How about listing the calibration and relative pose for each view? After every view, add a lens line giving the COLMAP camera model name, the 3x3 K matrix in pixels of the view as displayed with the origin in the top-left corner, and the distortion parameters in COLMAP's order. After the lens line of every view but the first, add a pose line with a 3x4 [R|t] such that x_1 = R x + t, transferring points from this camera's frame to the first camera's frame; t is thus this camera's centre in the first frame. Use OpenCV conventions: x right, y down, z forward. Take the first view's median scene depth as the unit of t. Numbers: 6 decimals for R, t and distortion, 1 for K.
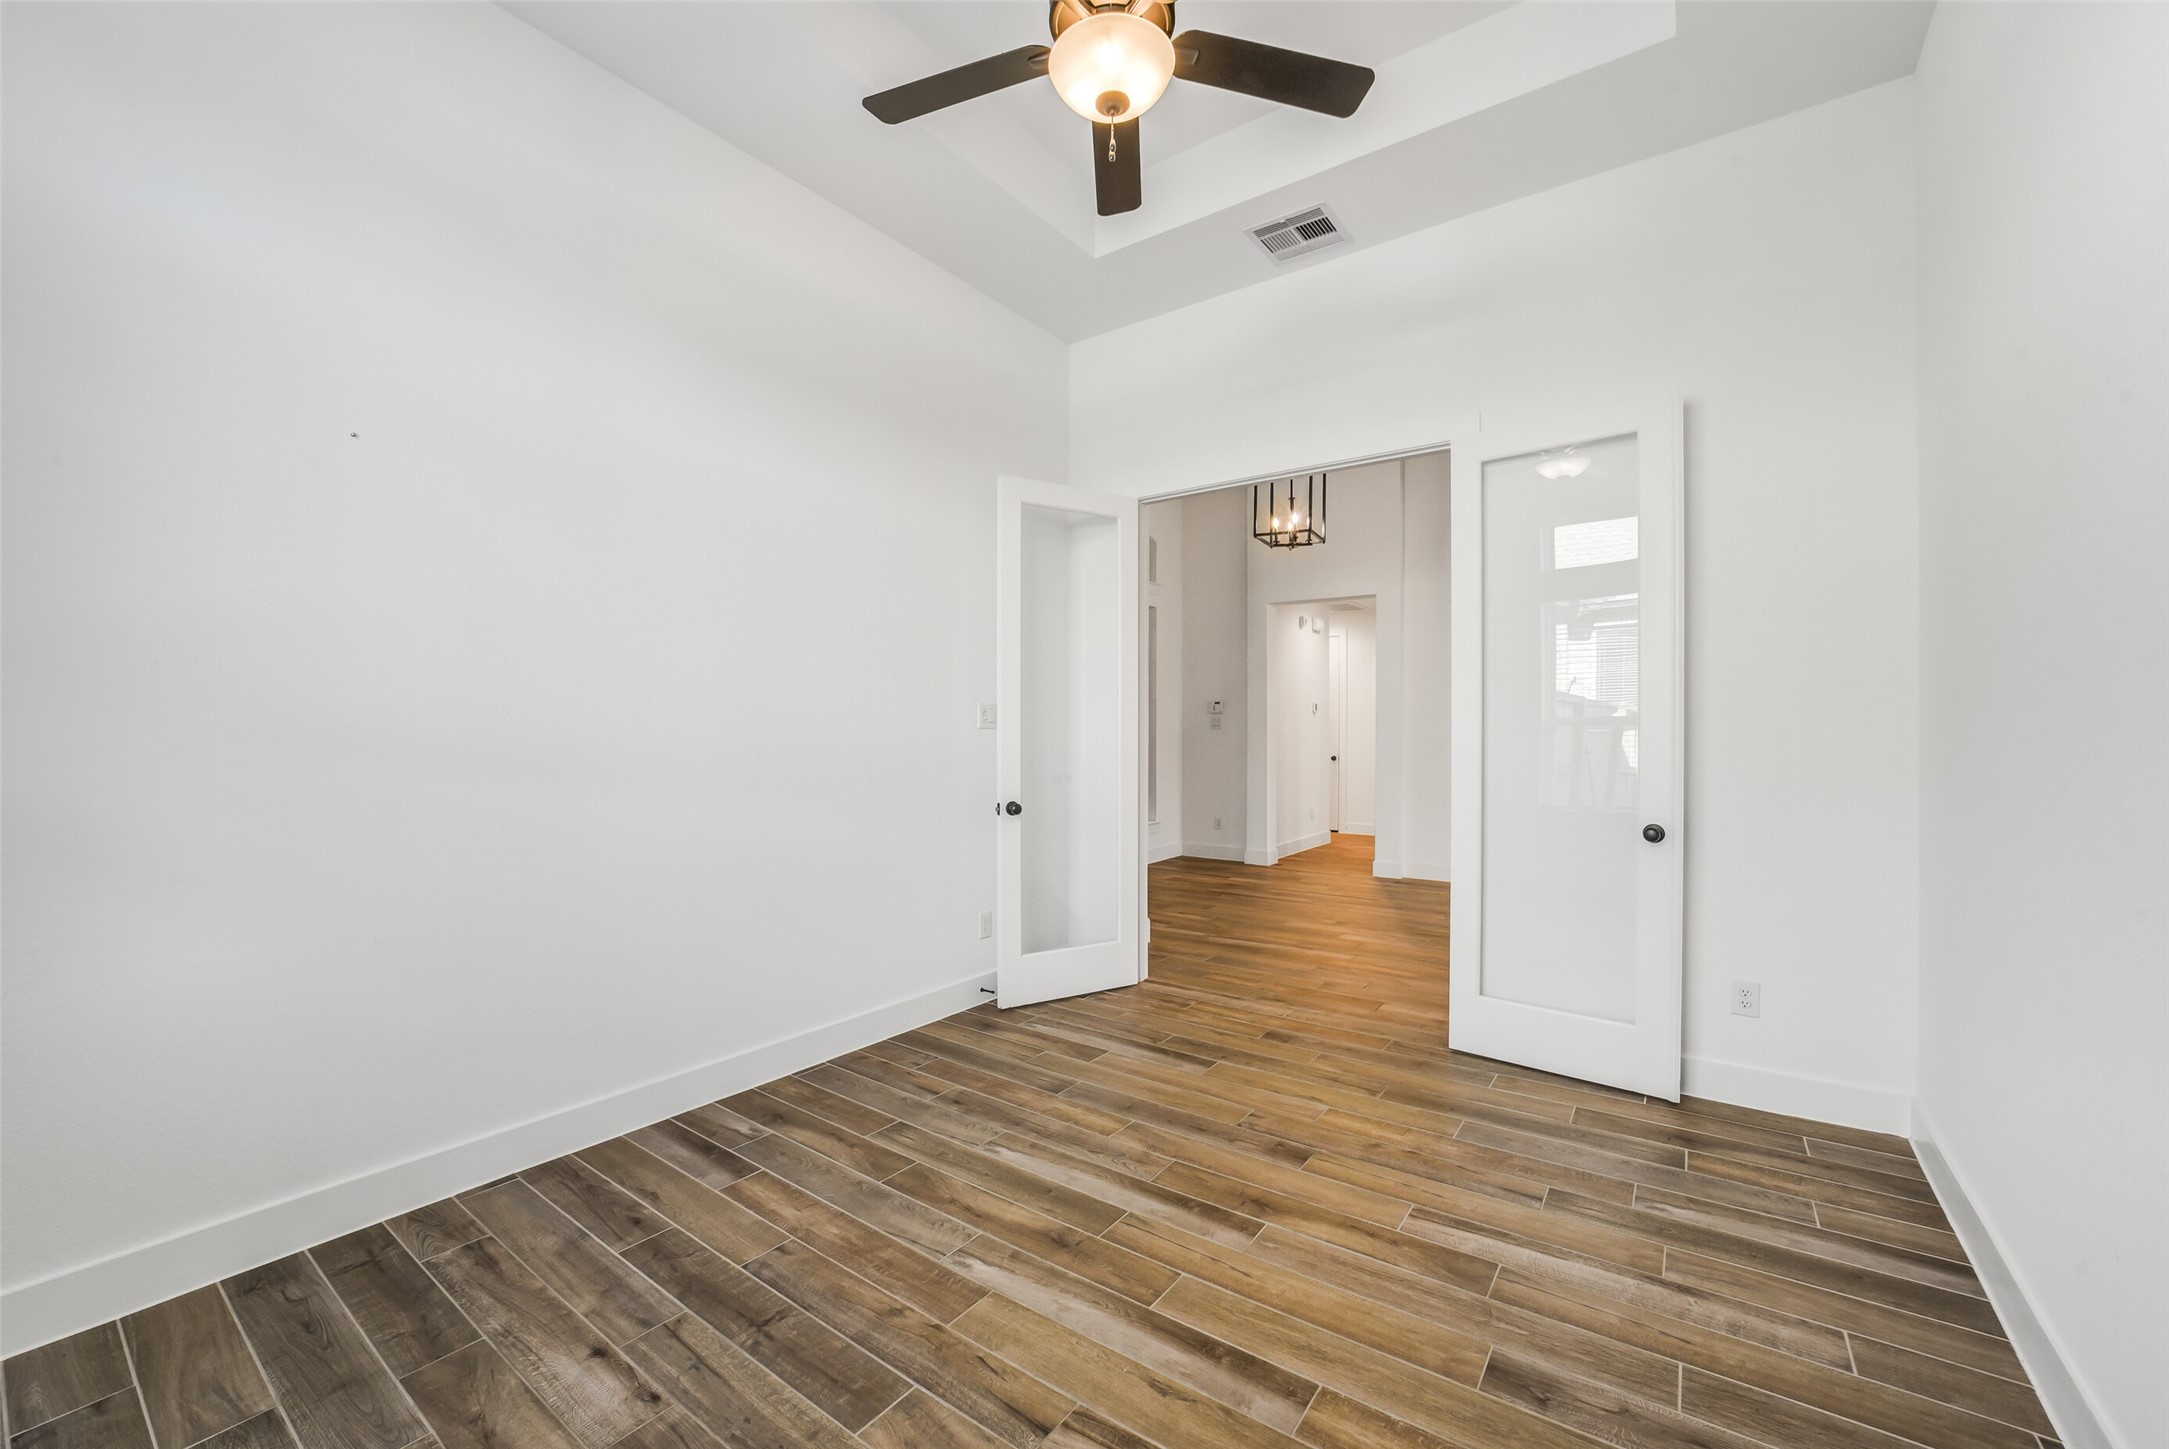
lens RADIAL K [[861.7, 0, 1097.0], [0, 861.7, 733.6], [0, 0, 1]] dist [-0.037587, 0.009039]
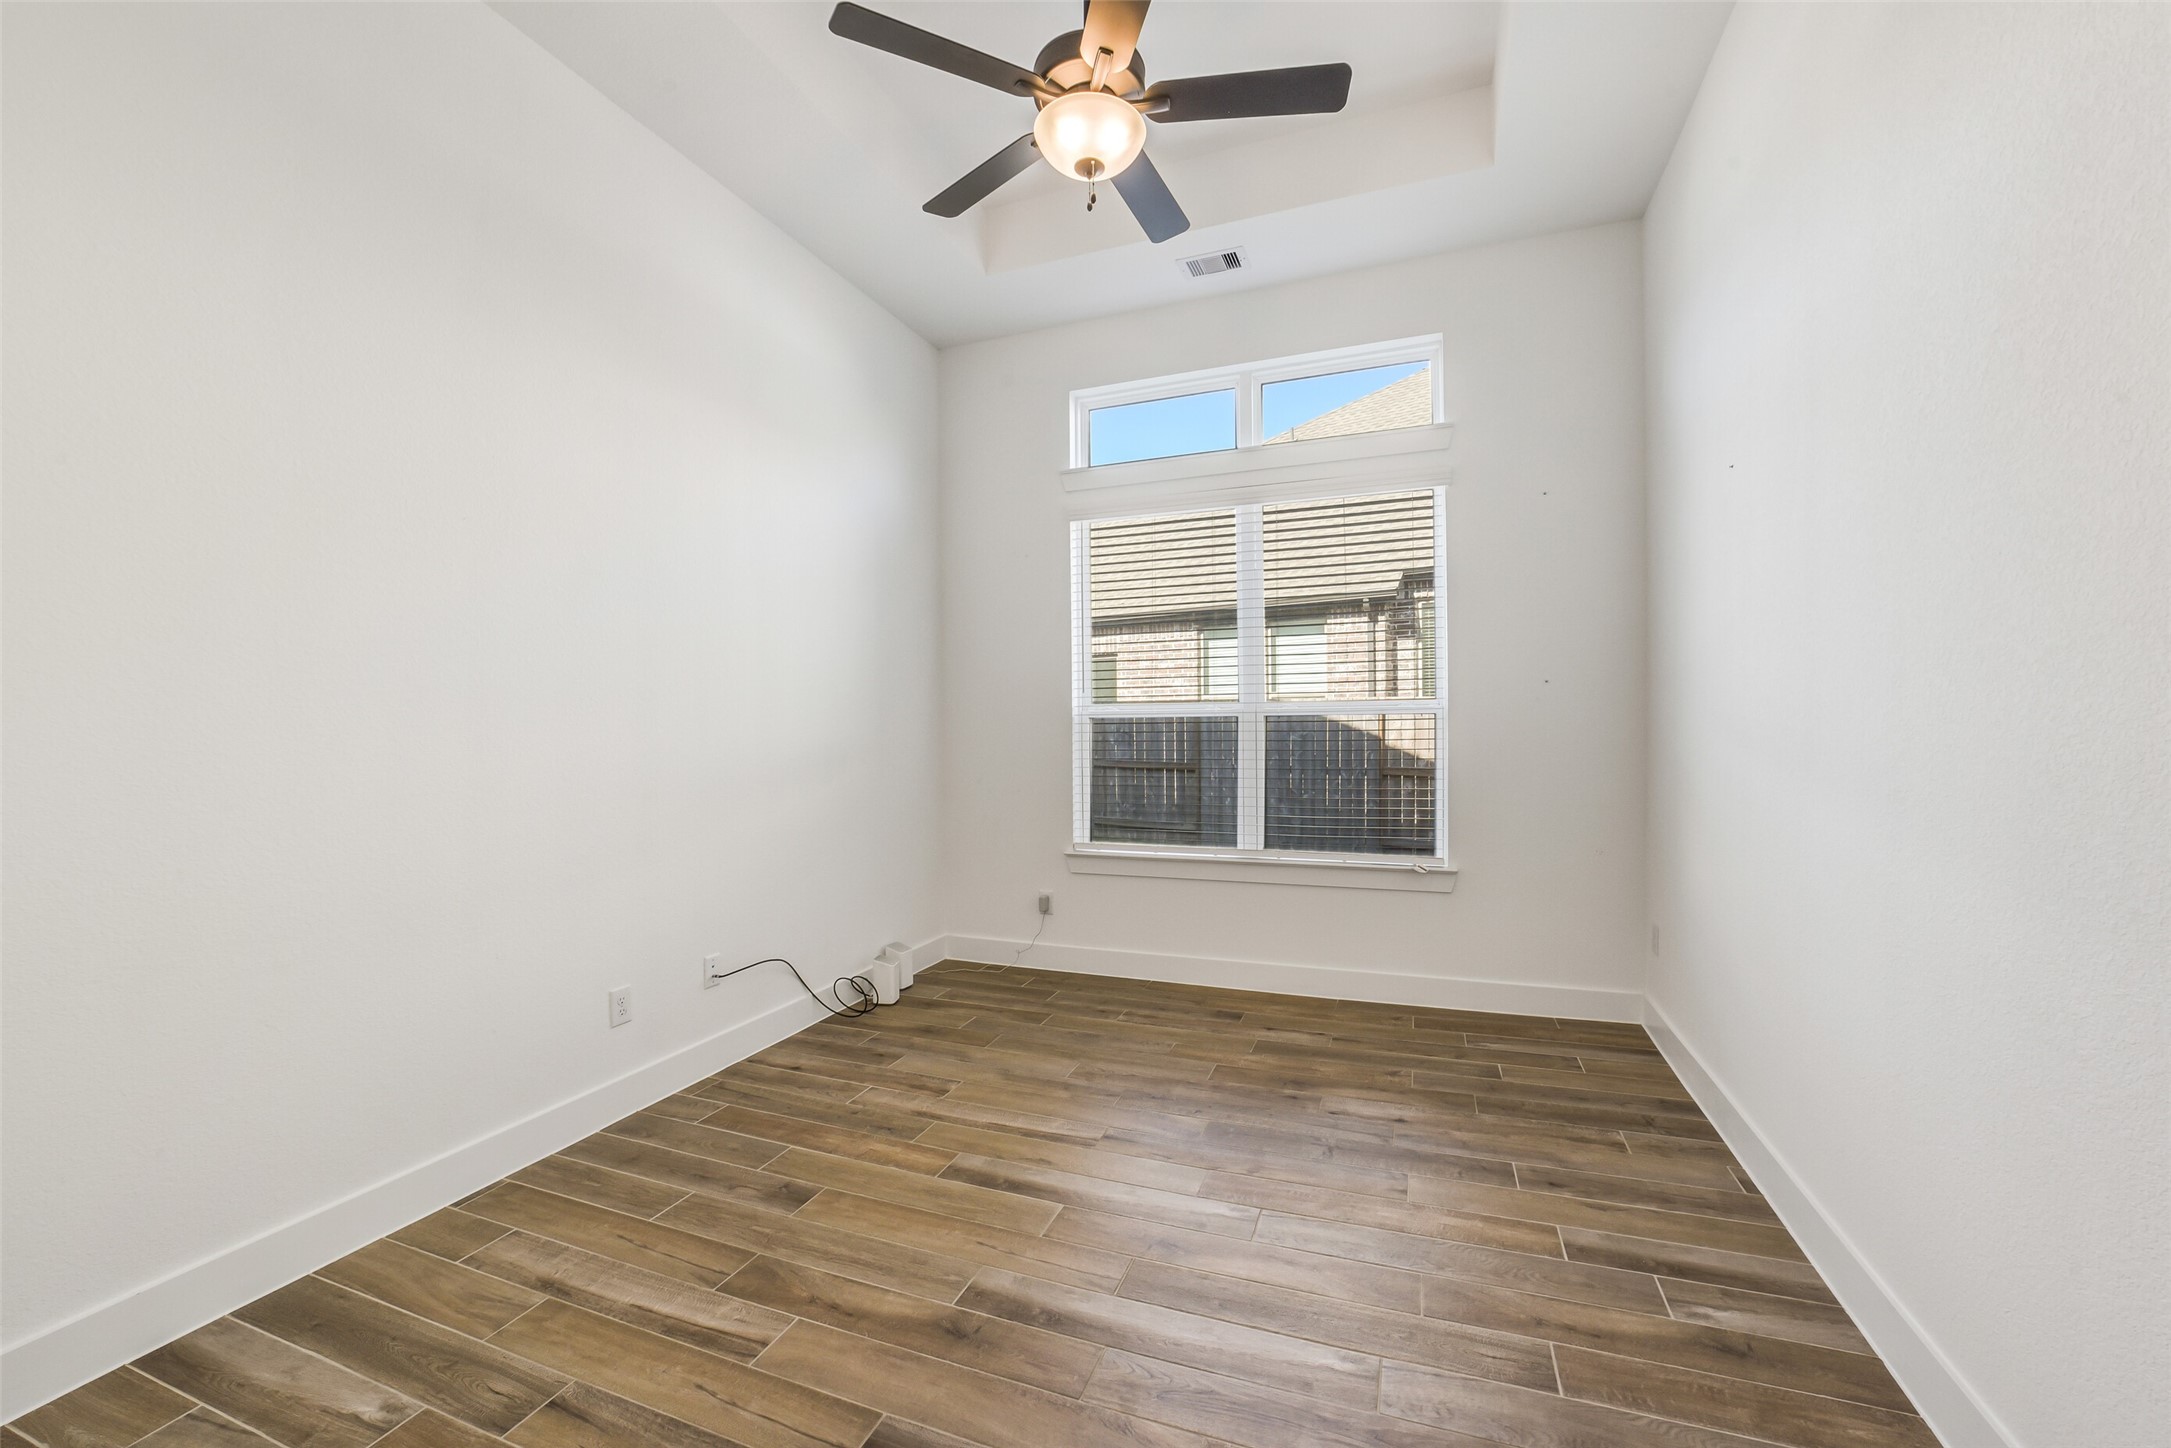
lens RADIAL K [[862.5, 0, 1098.0], [0, 862.5, 733.1], [0, 0, 1]] dist [-0.037587, 0.009039]
pose [[-0.967956, 0.012162, -0.250826, 0.283730], [0.009937, 0.999899, 0.010133, -0.004423], [0.250924, 0.007316, -0.967979, 1.992707]]
